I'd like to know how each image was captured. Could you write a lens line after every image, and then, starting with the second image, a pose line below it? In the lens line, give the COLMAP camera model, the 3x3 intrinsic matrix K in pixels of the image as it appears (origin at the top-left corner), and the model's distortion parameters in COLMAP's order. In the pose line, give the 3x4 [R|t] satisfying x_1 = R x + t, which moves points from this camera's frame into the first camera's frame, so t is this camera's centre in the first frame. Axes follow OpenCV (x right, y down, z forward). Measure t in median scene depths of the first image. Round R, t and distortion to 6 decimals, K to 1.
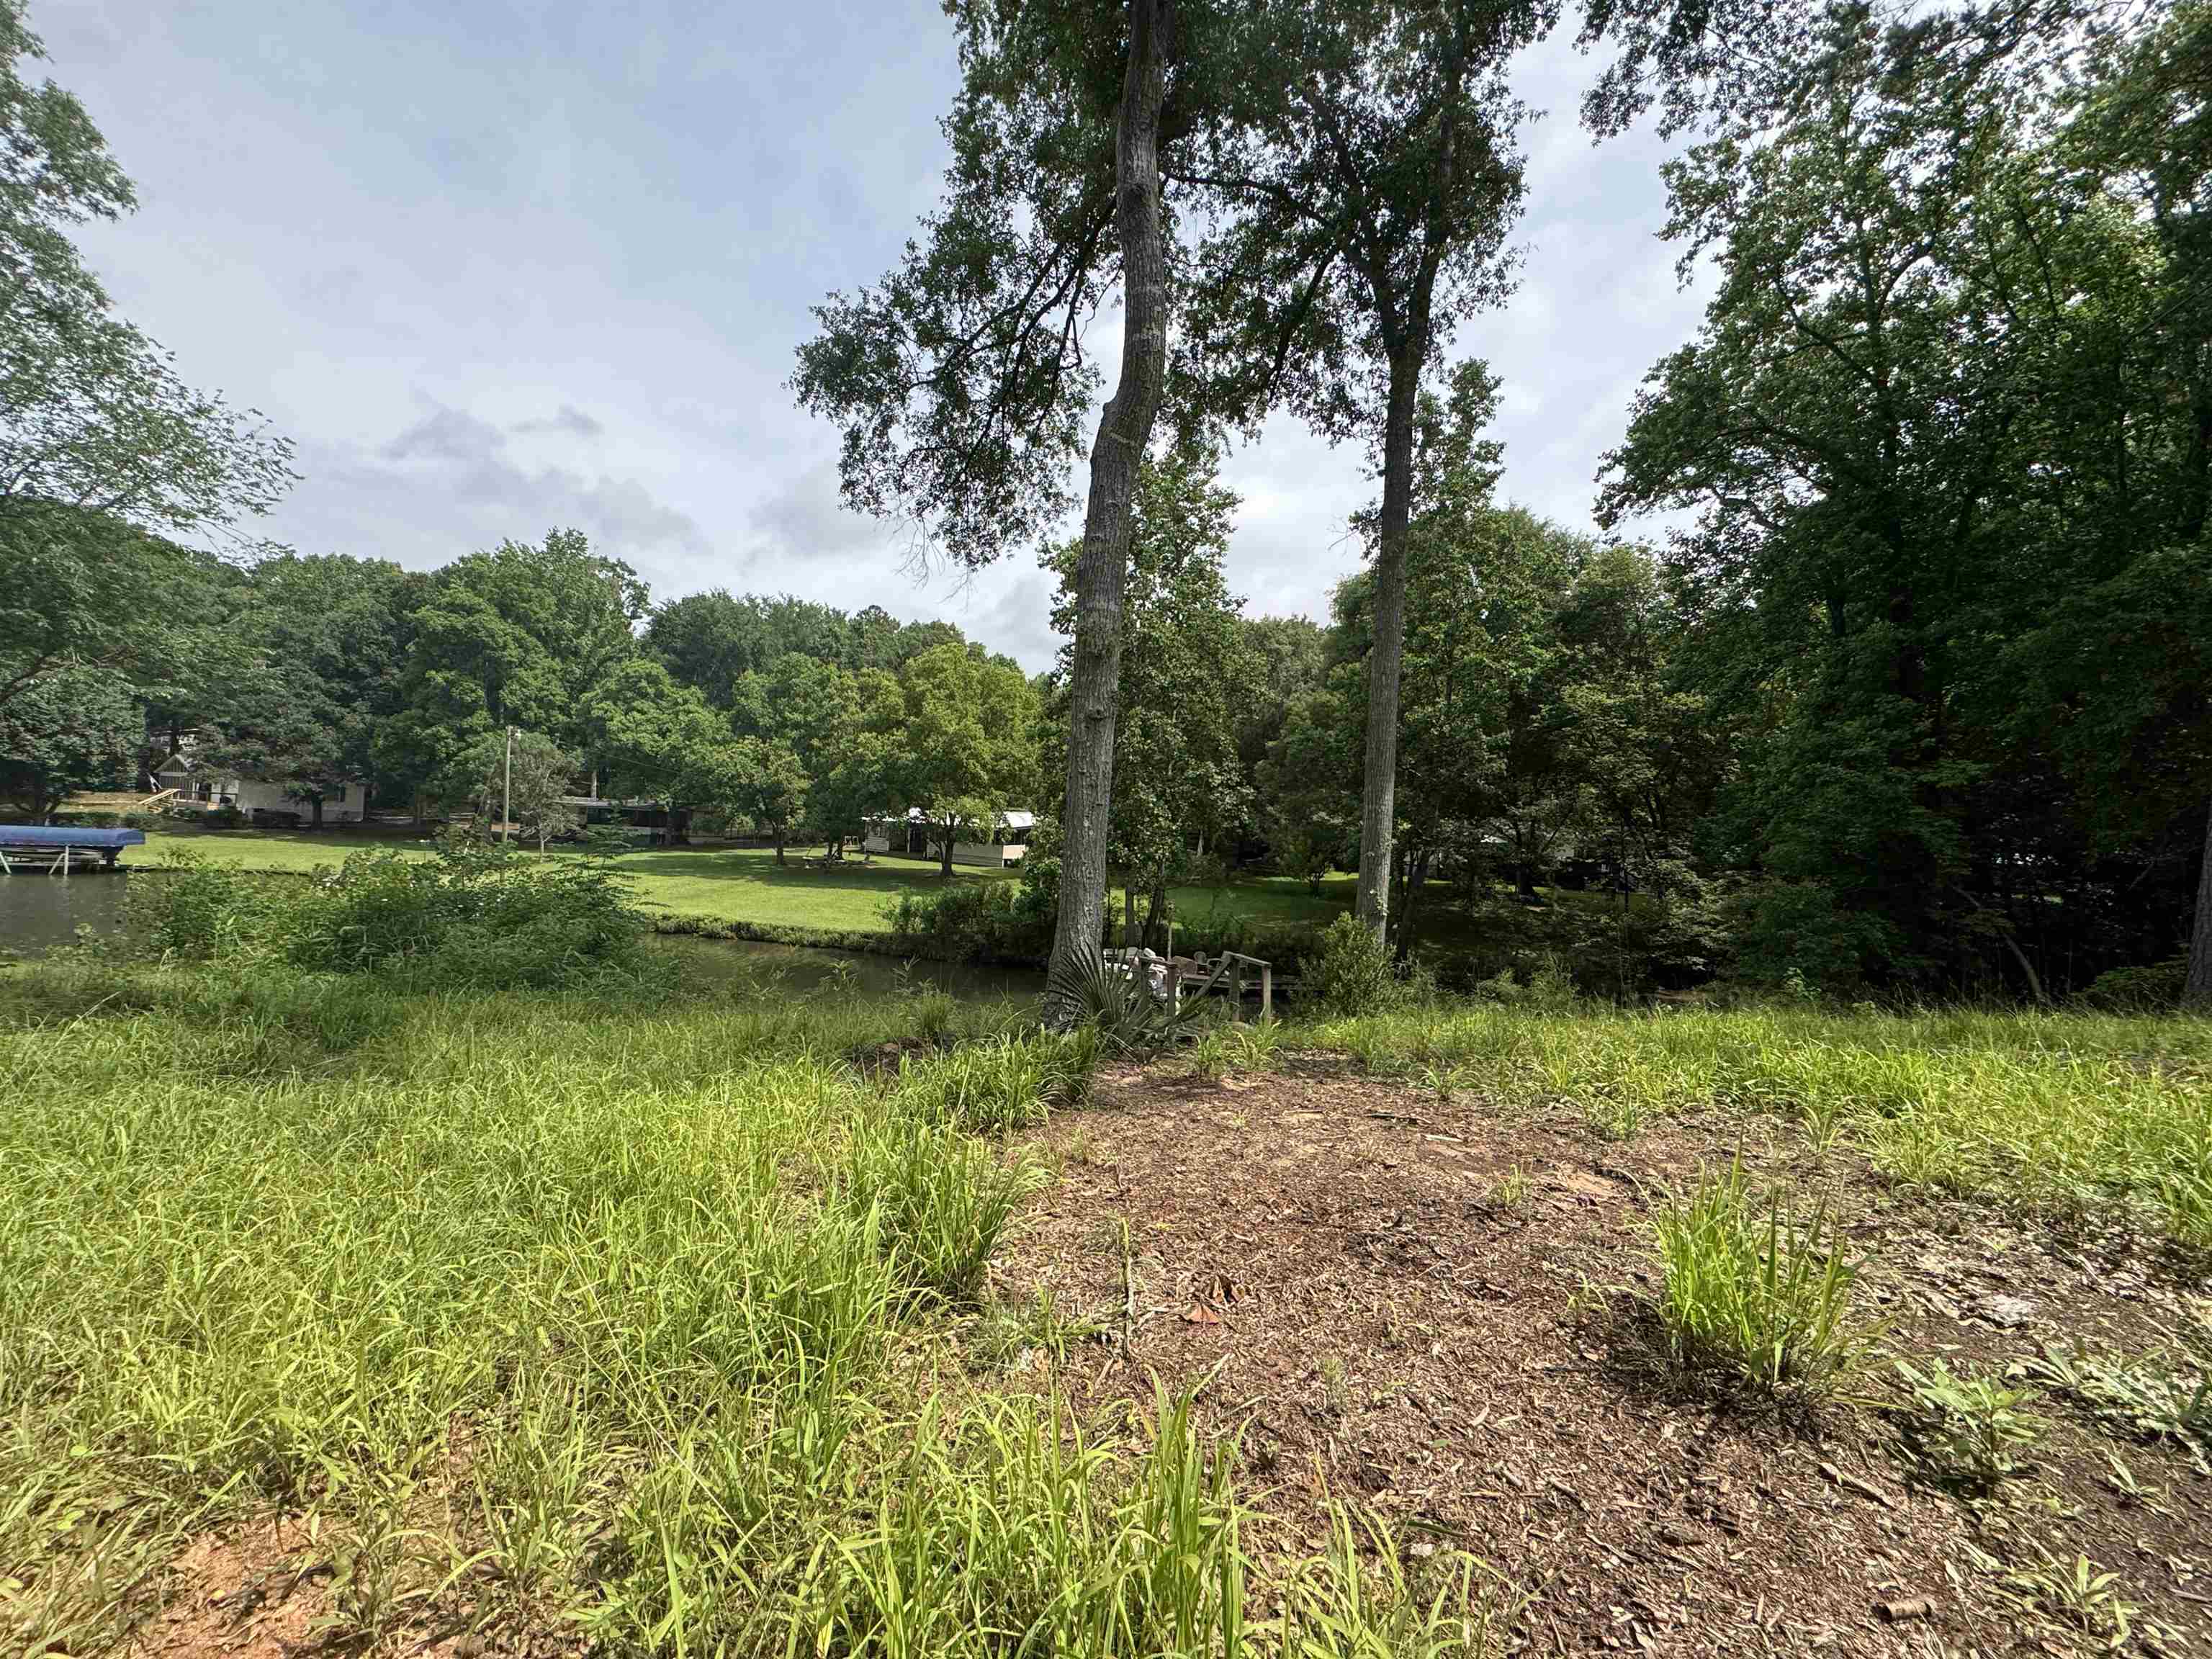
lens RADIAL K [[883.7, 0, 1102.8], [0, 883.7, 824.8], [0, 0, 1]] dist [-0.001955, 0.002875]
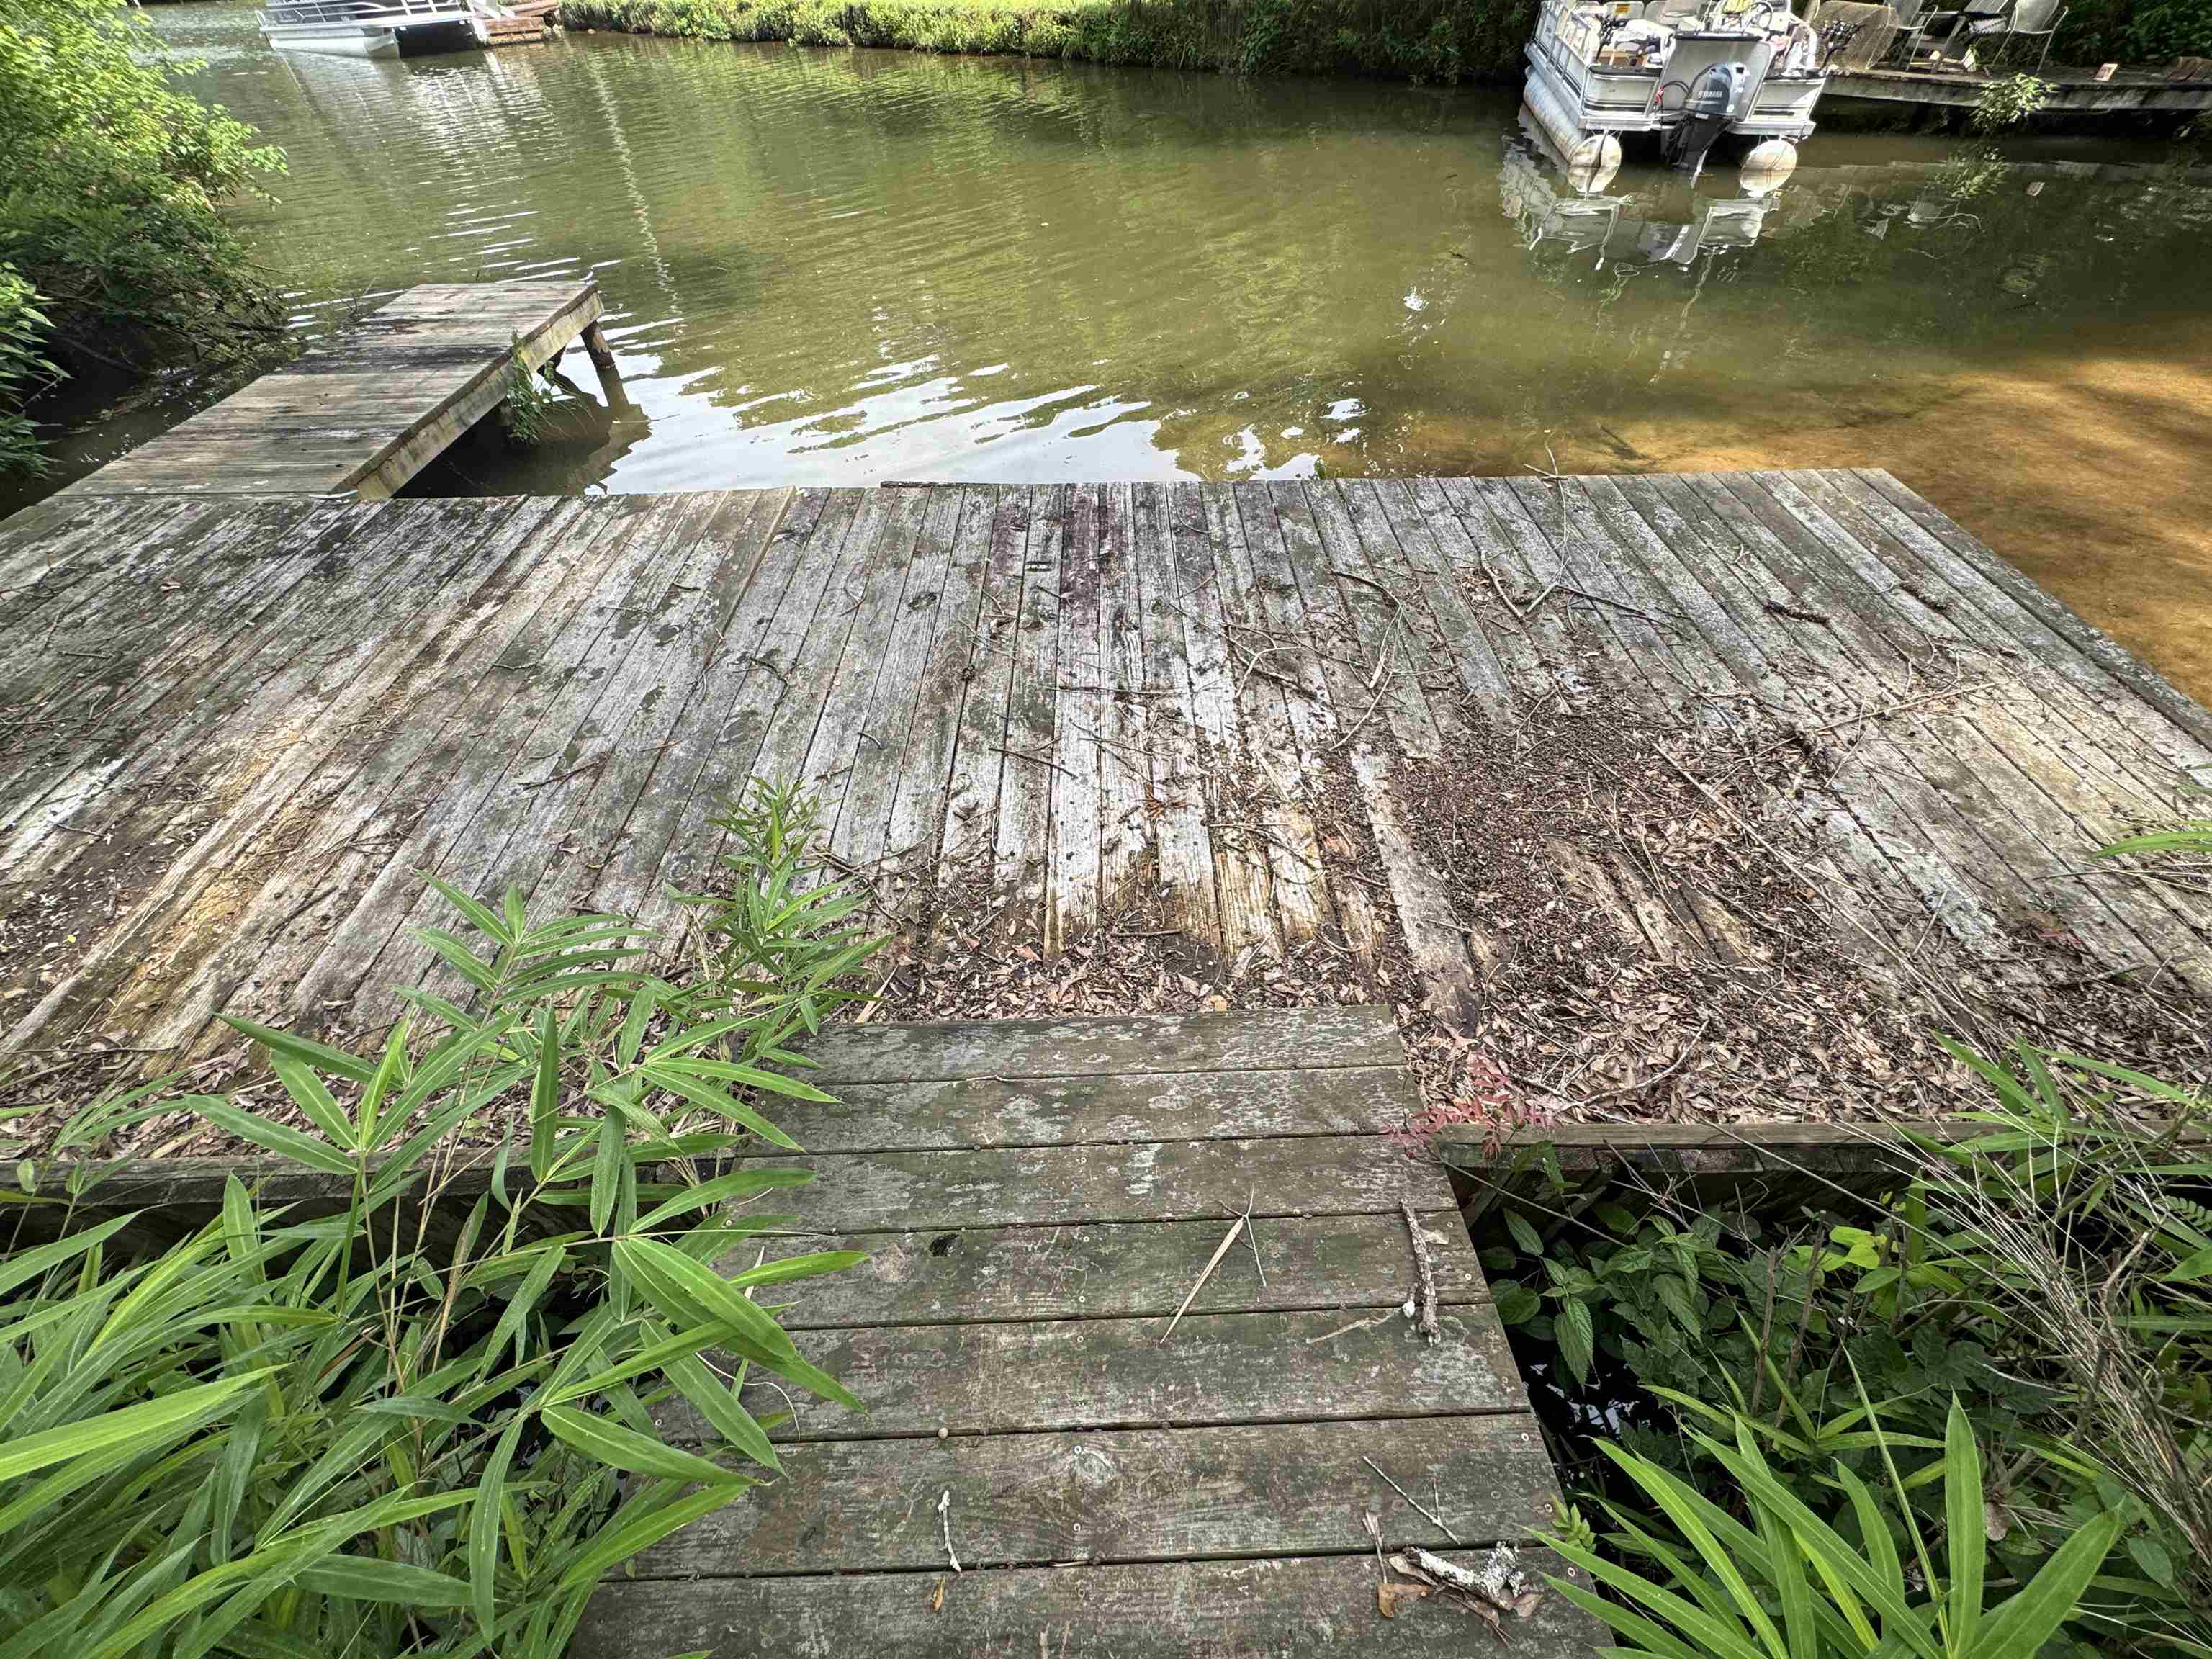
lens RADIAL K [[883.7, 0, 1102.8], [0, 883.7, 824.8], [0, 0, 1]] dist [-0.001955, 0.002875]
pose [[0.940117, 0.191644, -0.281874, -0.015259], [0.067776, 0.705349, 0.705613, 0.057409], [0.334046, -0.682463, 0.650121, 0.227980]]
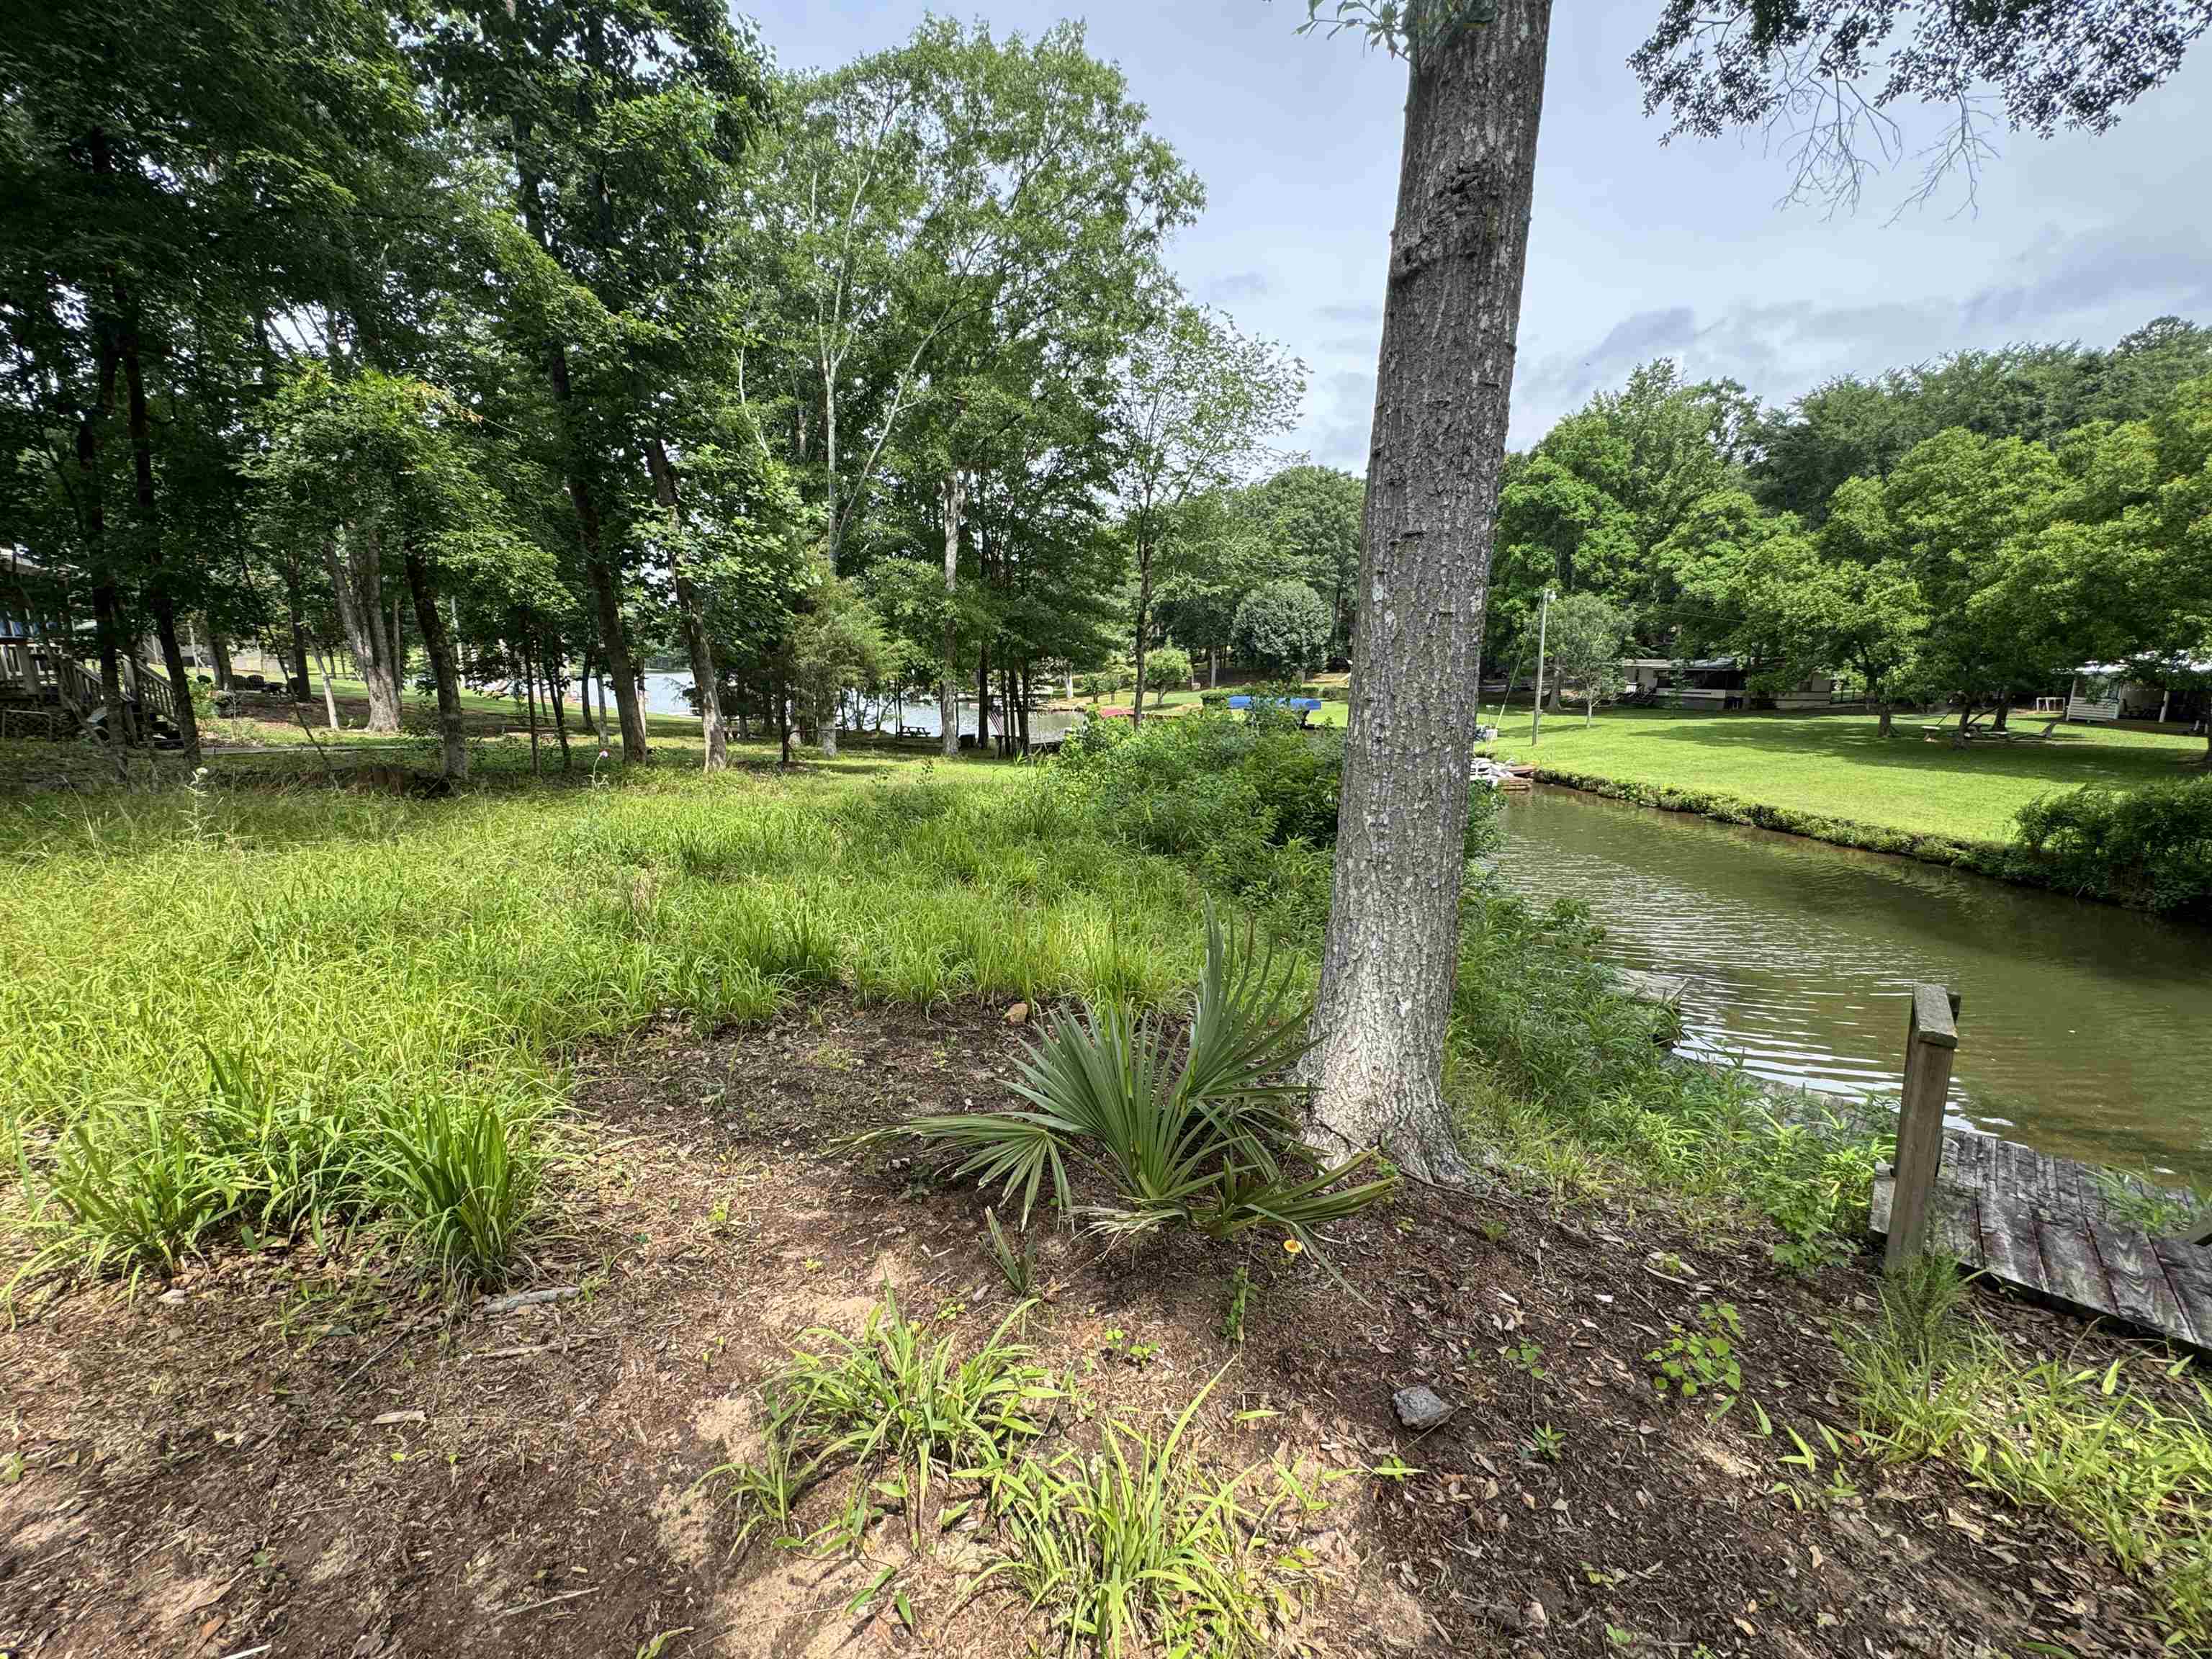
lens RADIAL K [[883.7, 0, 1102.8], [0, 883.7, 824.8], [0, 0, 1]] dist [-0.001955, 0.002875]
pose [[0.426519, 0.116330, -0.896966, 0.031045], [0.018081, 0.990400, 0.137045, 0.004749], [0.904298, -0.074671, 0.420321, 0.080948]]
